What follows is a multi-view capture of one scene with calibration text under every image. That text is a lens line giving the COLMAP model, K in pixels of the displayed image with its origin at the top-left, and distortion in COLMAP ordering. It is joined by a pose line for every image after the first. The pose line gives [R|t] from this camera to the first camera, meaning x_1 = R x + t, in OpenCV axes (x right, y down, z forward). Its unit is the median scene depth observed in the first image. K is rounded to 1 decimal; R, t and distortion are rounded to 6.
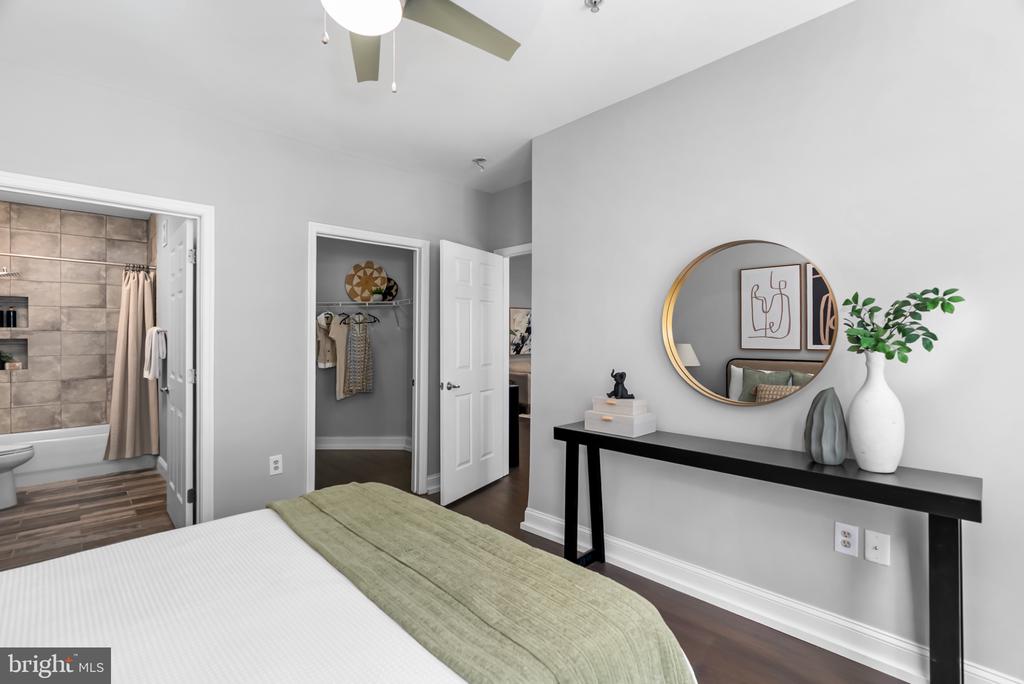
lens RADIAL K [[470.5, 0, 511.7], [0, 470.5, 333.8], [0, 0, 1]] dist [-0.008060, 0.002977]
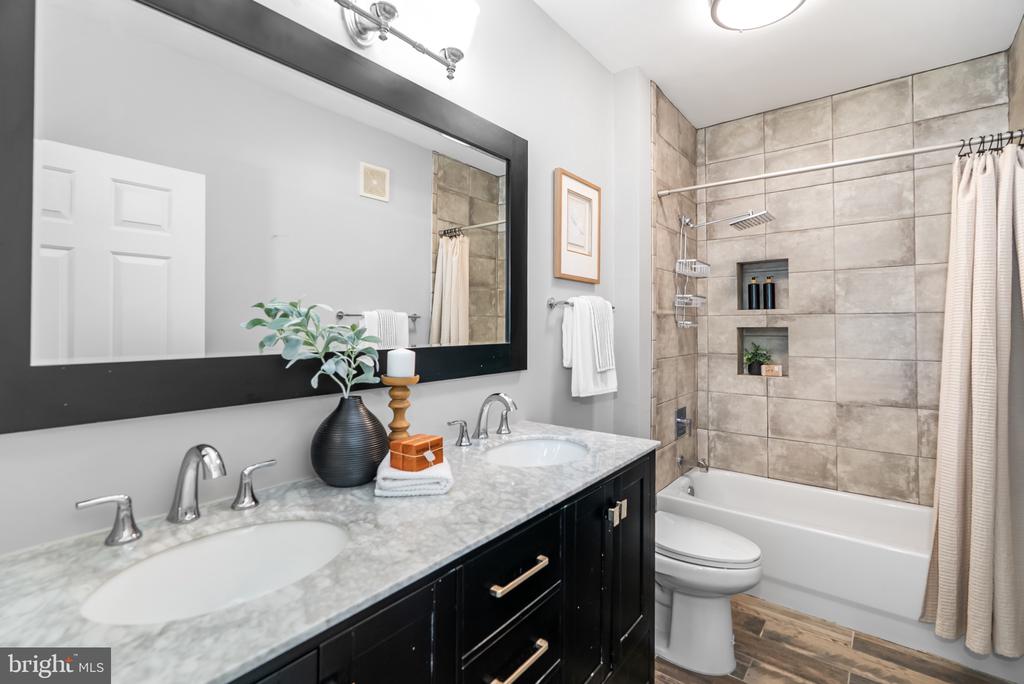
lens RADIAL K [[470.5, 0, 522.8], [0, 470.5, 321.1], [0, 0, 1]] dist [-0.008060, 0.002977]
pose [[0.157278, -0.010066, -0.987503, -0.475225], [0.004371, 0.999945, -0.009496, 0.006622], [0.987545, -0.002822, 0.157314, 0.550096]]
